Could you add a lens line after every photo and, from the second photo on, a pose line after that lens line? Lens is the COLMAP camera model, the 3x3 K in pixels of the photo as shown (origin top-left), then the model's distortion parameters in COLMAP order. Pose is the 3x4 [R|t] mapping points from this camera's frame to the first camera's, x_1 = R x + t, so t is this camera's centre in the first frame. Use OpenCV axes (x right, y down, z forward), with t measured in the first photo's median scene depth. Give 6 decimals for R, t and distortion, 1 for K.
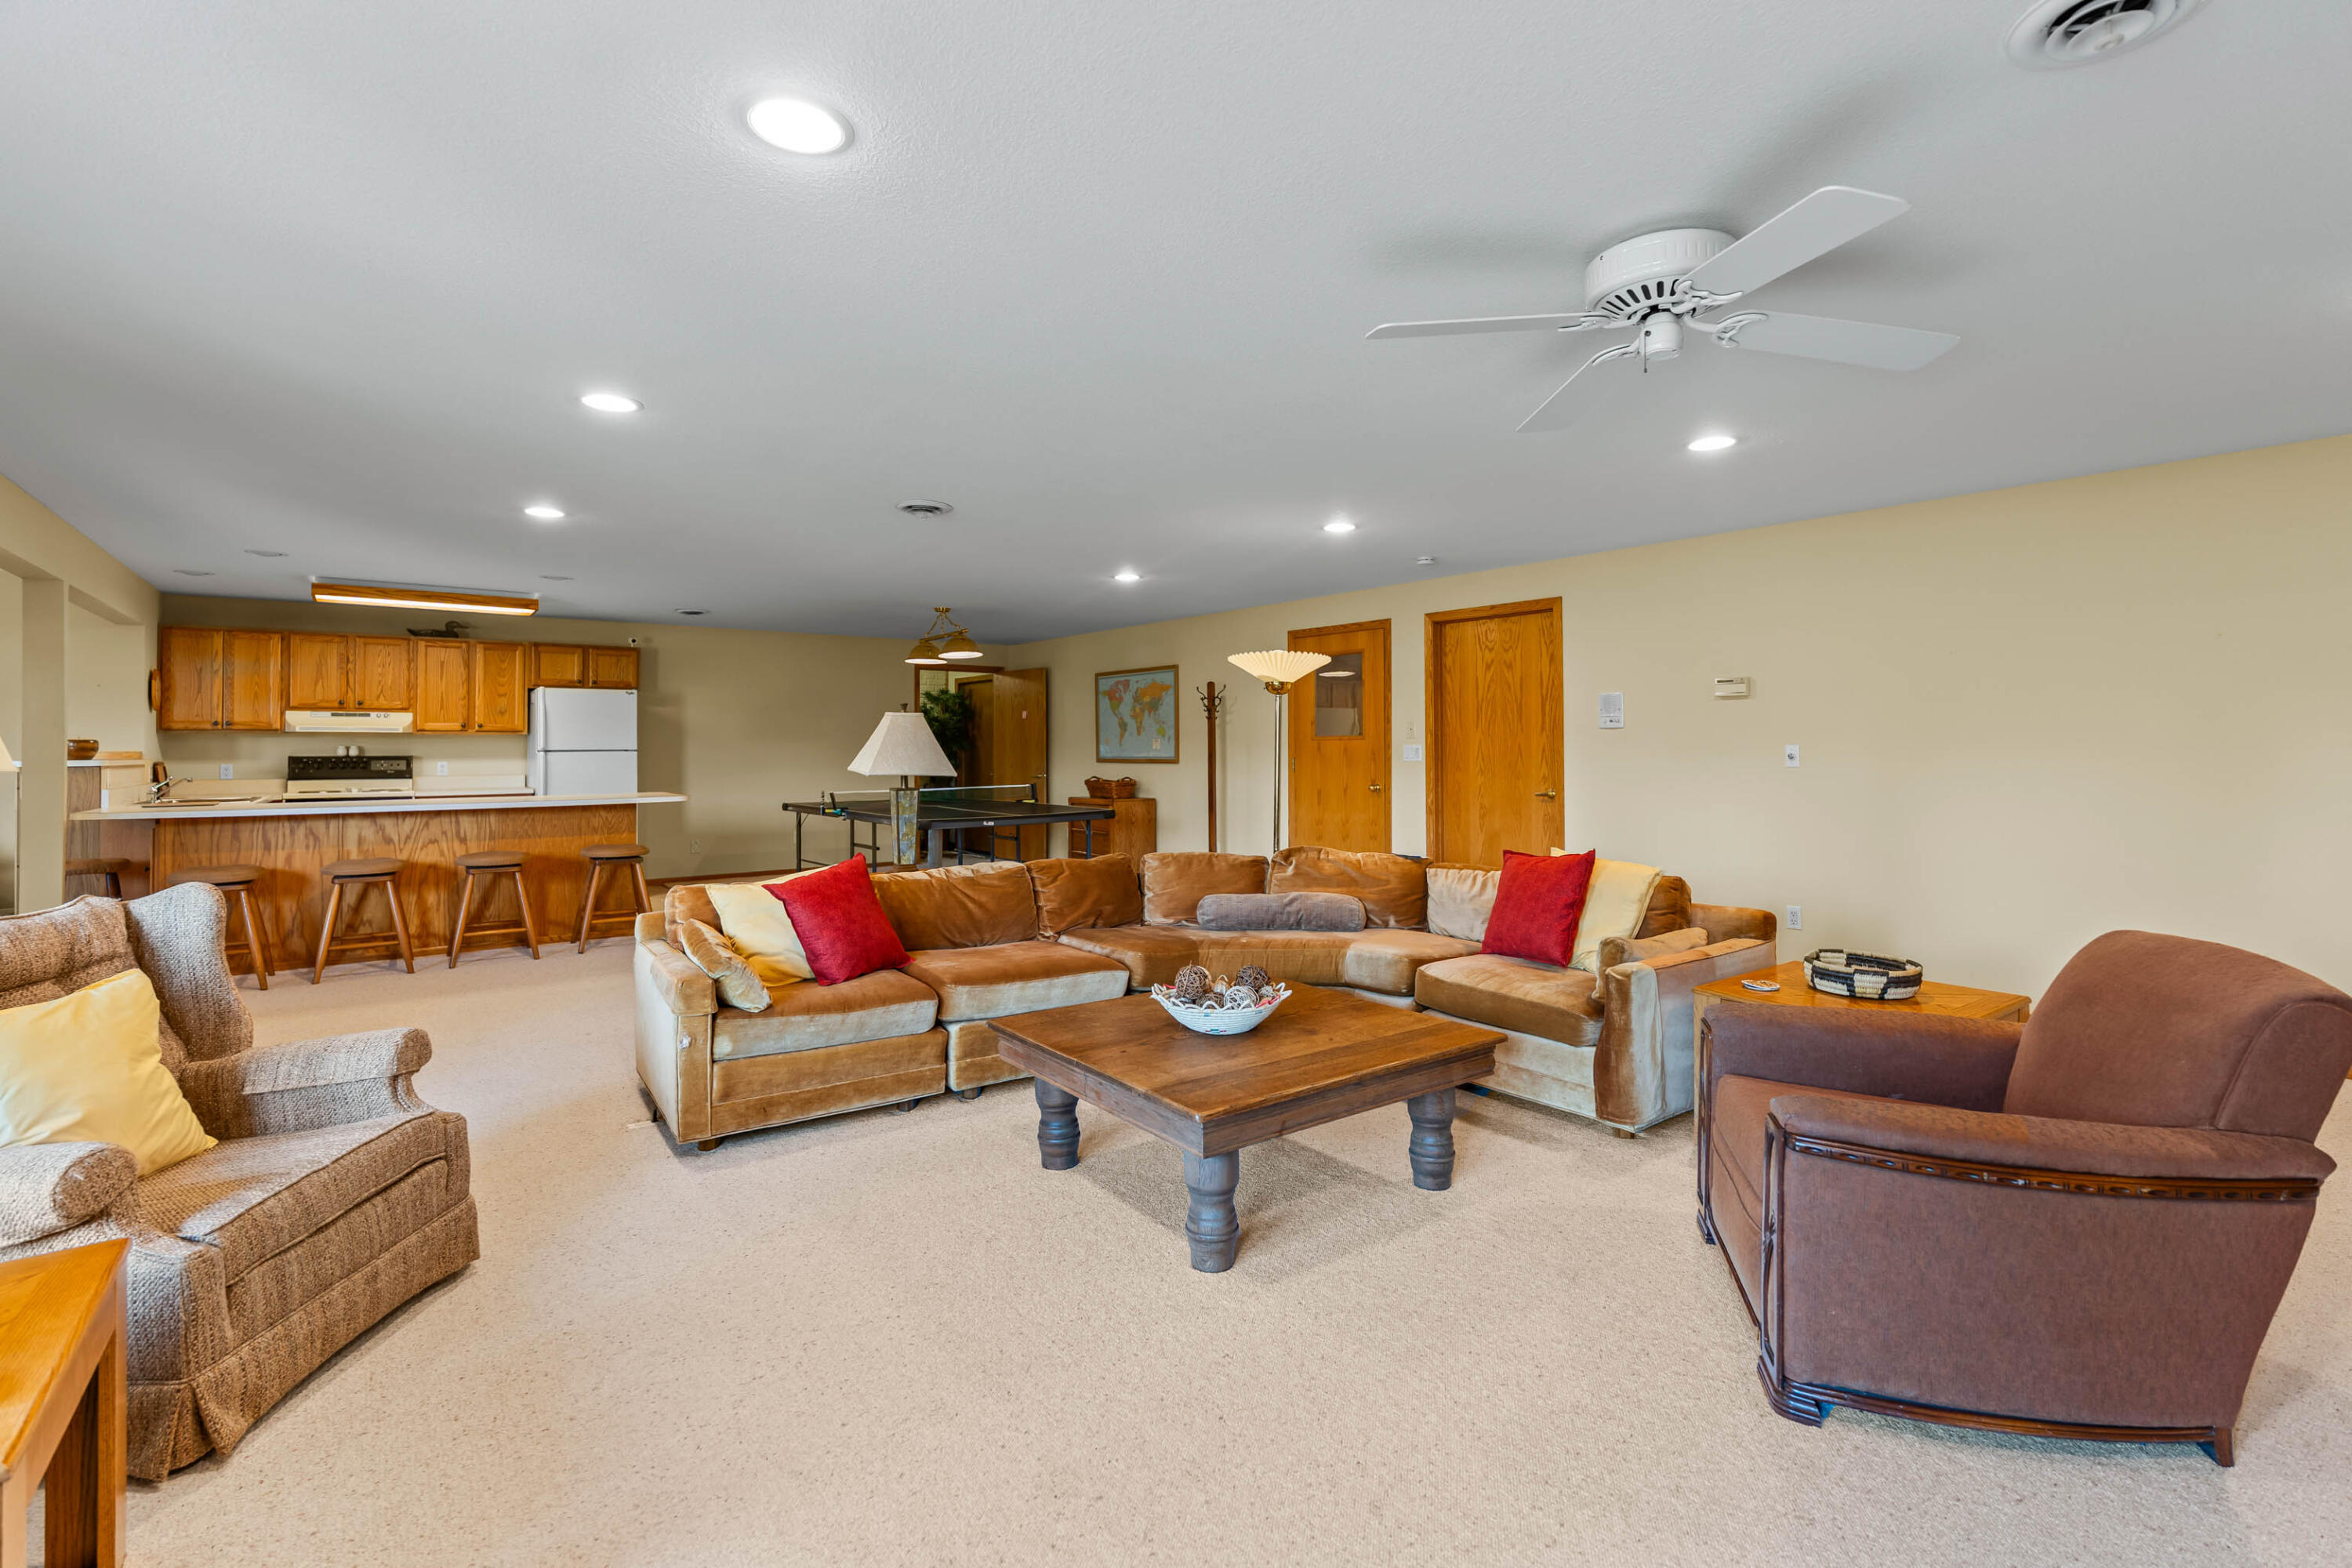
lens RADIAL K [[1054.7, 0, 1184.3], [0, 1054.7, 733.6], [0, 0, 1]] dist [-0.002115, -0.000271]
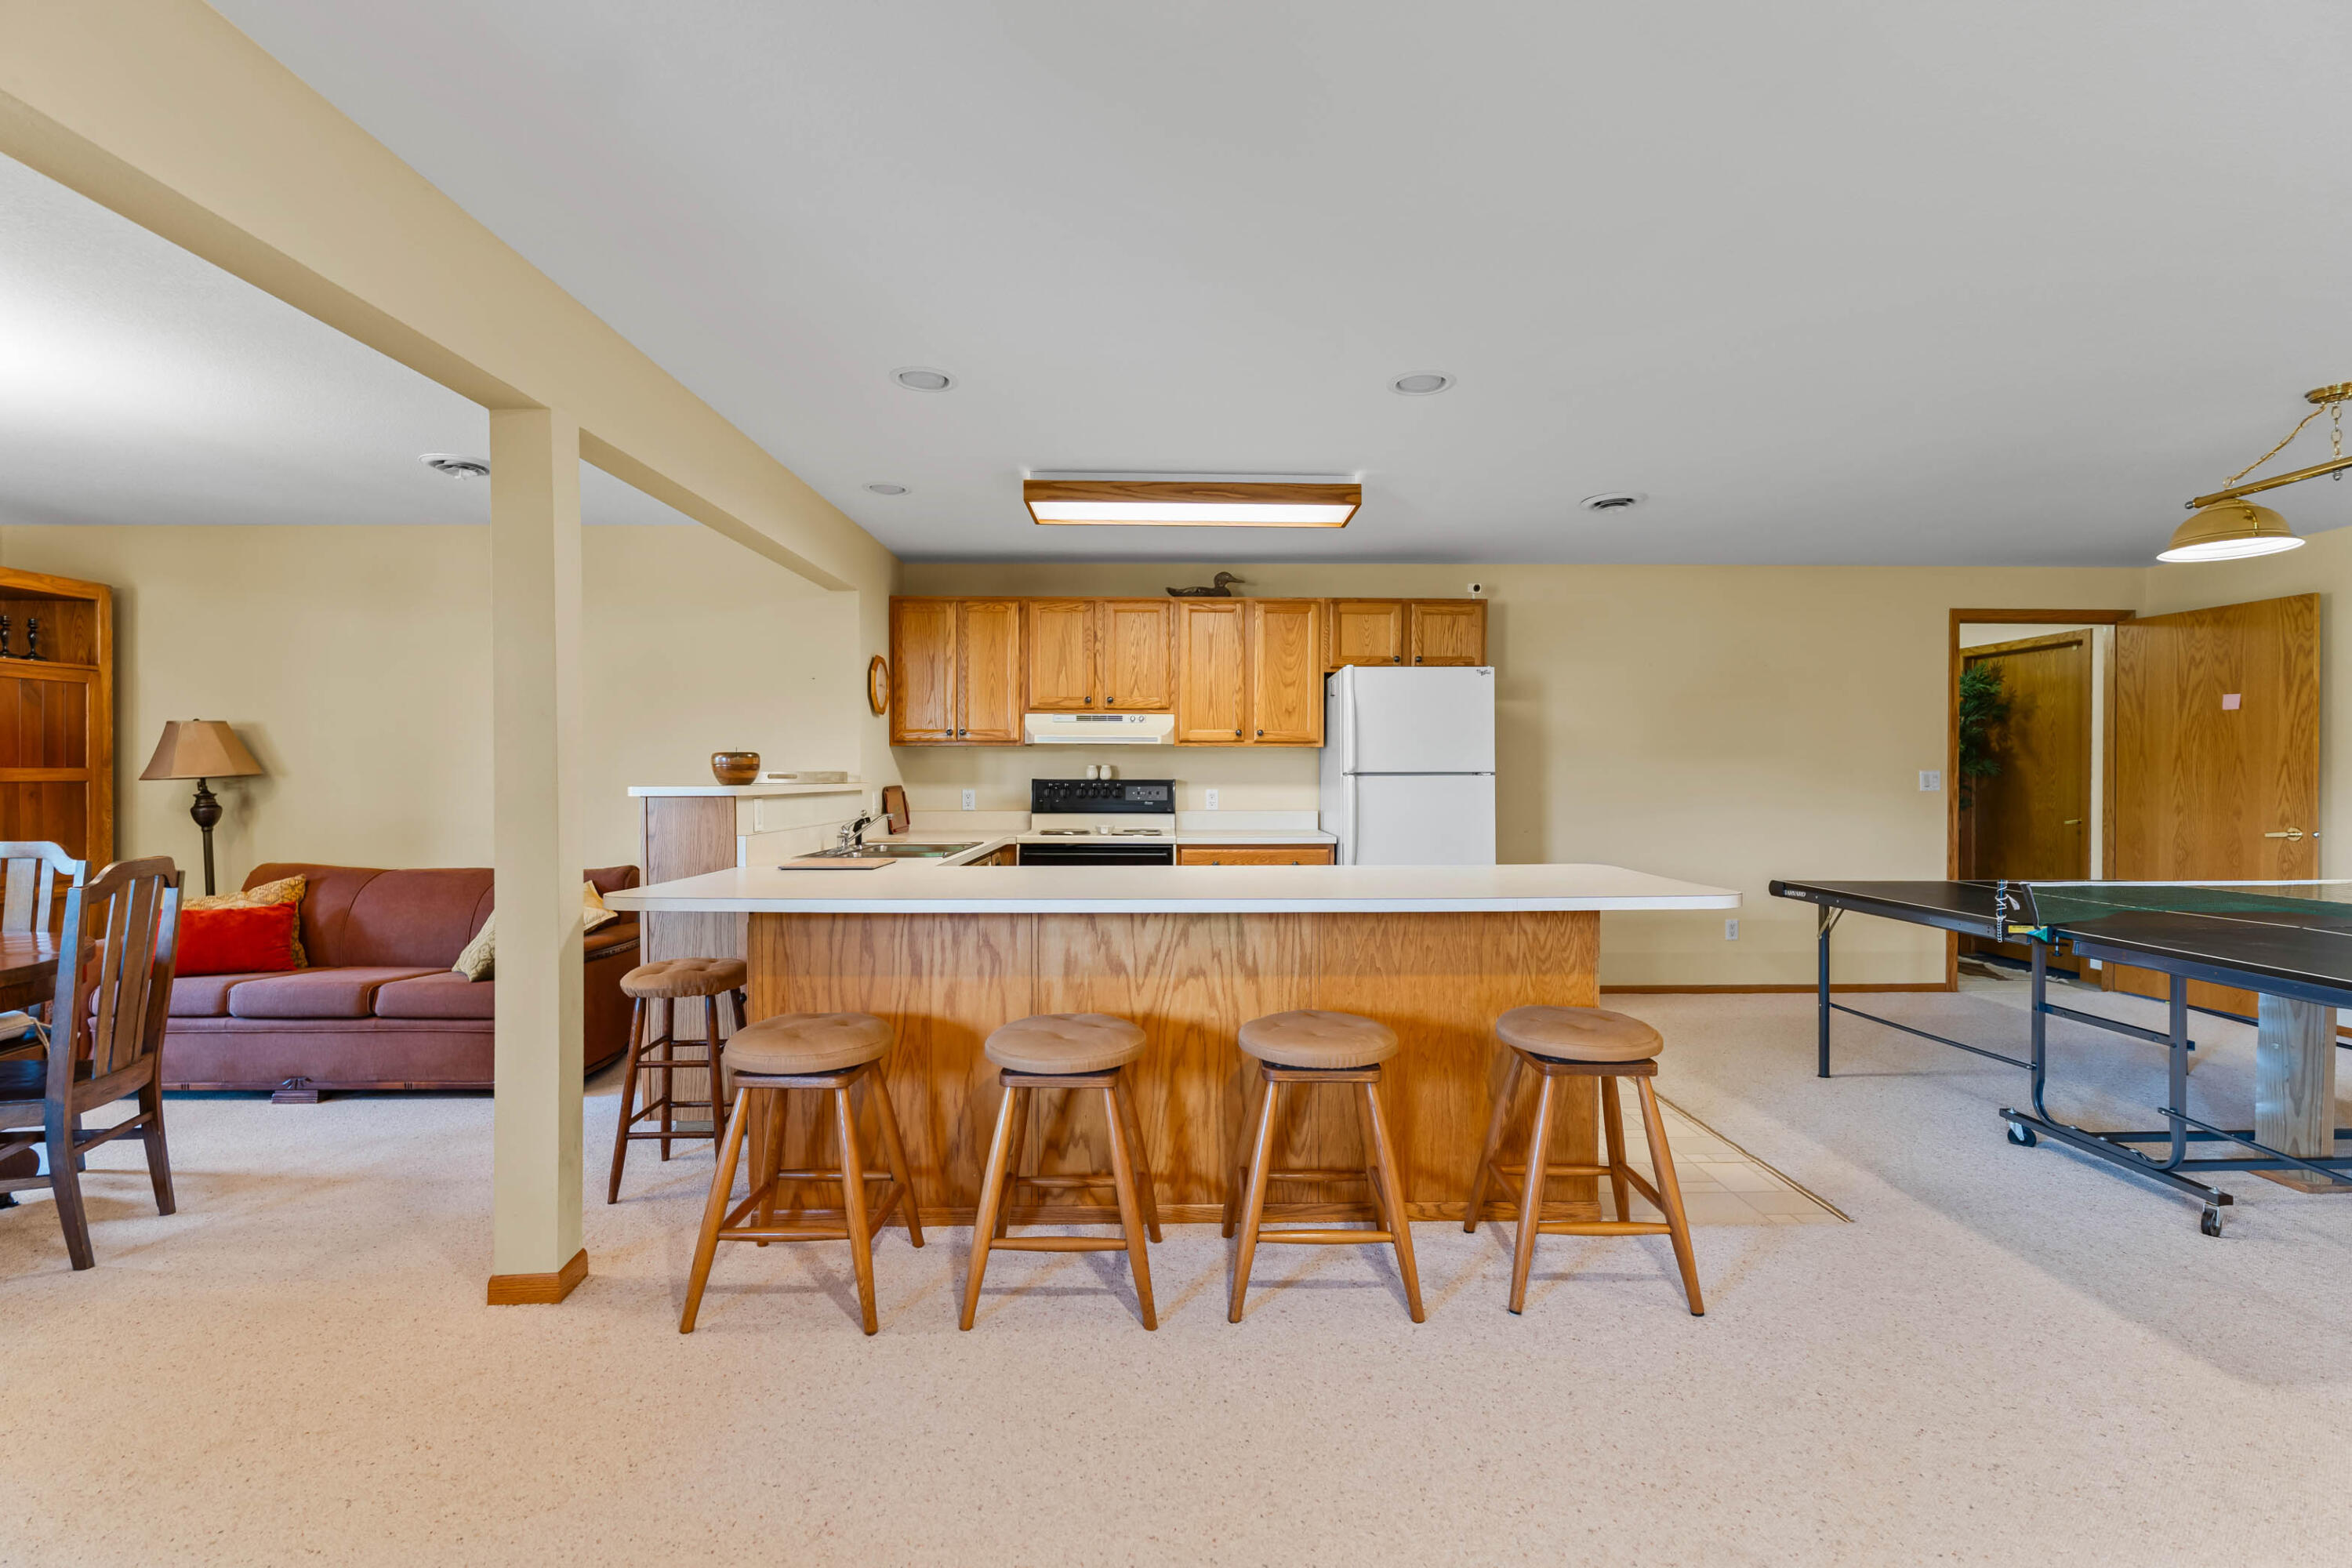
lens RADIAL K [[1054.7, 0, 1174.4], [0, 1054.7, 777.2], [0, 0, 1]] dist [-0.002115, -0.000271]
pose [[0.797515, 0.007245, -0.603256, -0.353565], [0.004265, 0.999835, 0.017646, 0.008226], [0.603284, -0.016646, 0.797353, 0.500999]]
